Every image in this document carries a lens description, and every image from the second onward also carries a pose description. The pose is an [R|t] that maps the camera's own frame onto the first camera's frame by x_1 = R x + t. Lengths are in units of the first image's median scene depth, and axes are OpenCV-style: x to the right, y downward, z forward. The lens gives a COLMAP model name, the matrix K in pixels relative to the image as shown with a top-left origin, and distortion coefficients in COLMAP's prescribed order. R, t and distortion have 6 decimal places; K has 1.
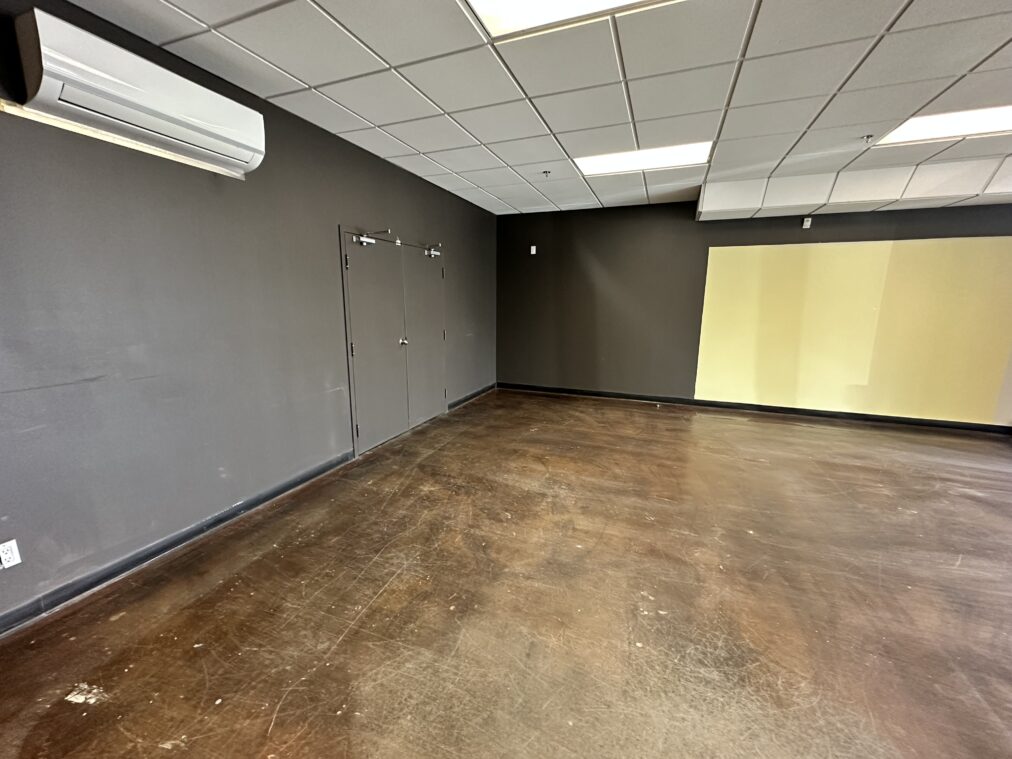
lens RADIAL K [[400.9, 0, 504.0], [0, 400.9, 380.7], [0, 0, 1]] dist [-0.003635, -0.000118]
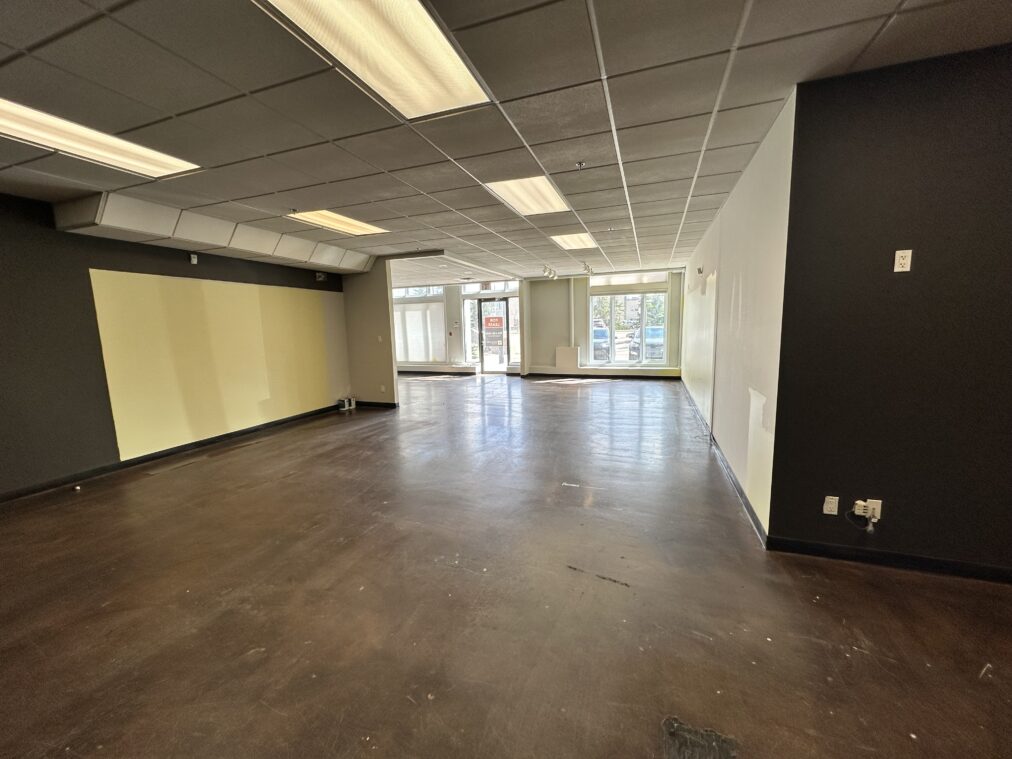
lens RADIAL K [[400.9, 0, 509.5], [0, 400.9, 375.9], [0, 0, 1]] dist [-0.003635, -0.000118]
pose [[-0.045822, -0.128333, 0.990672, -0.499683], [0.222123, 0.965578, 0.135357, -0.085073], [-0.973941, 0.226253, -0.015739, 0.404631]]
